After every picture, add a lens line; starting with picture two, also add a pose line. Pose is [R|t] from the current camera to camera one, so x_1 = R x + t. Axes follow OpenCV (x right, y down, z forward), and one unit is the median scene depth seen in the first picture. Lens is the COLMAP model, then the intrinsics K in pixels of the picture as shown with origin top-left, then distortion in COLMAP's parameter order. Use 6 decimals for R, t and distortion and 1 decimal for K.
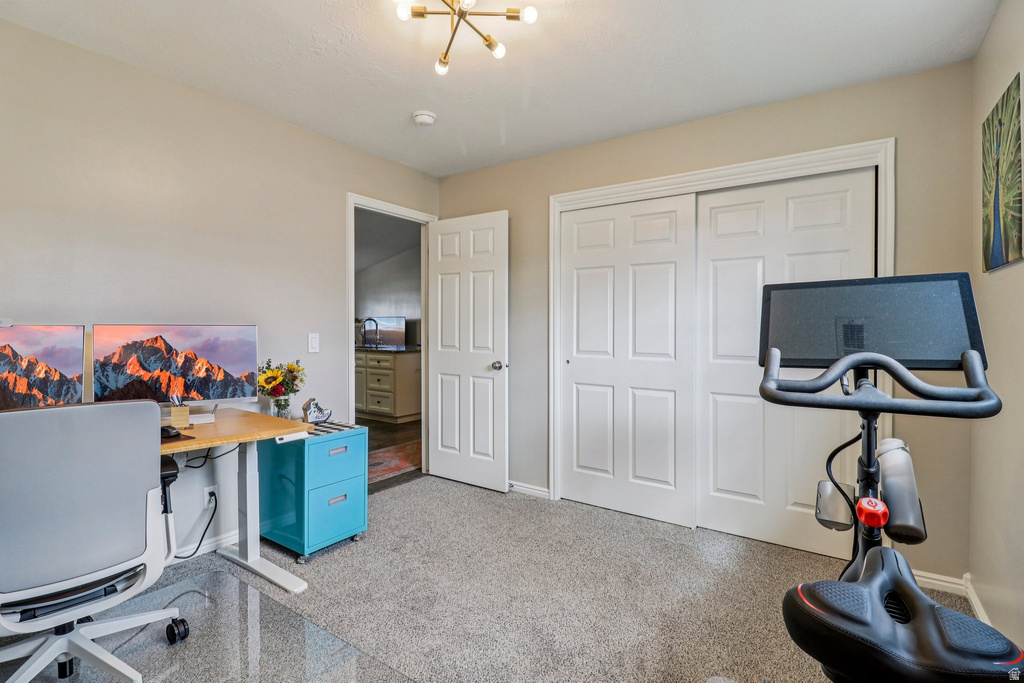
lens RADIAL K [[484.6, 0, 512.5], [0, 484.6, 339.3], [0, 0, 1]] dist [0.029532, 0.000614]
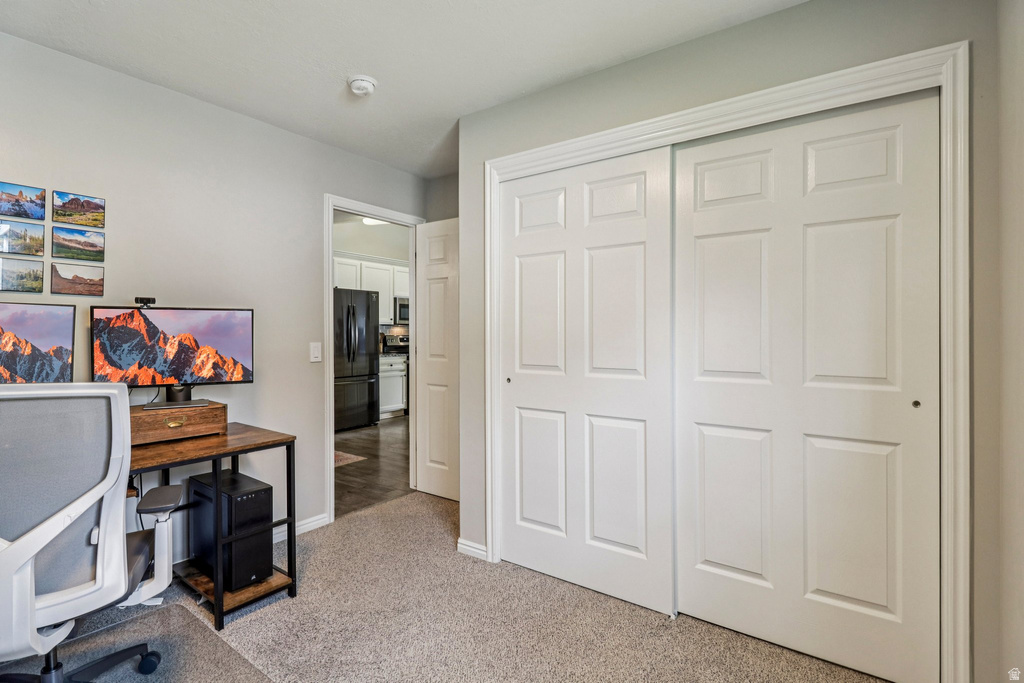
lens RADIAL K [[484.6, 0, 510.3], [0, 484.6, 340.3], [0, 0, 1]] dist [0.029532, 0.000614]
pose [[0.999897, -0.001780, -0.014216, 0.128652], [0.001561, 0.999879, -0.015451, -0.002297], [0.014242, 0.015427, 0.999780, 0.245222]]
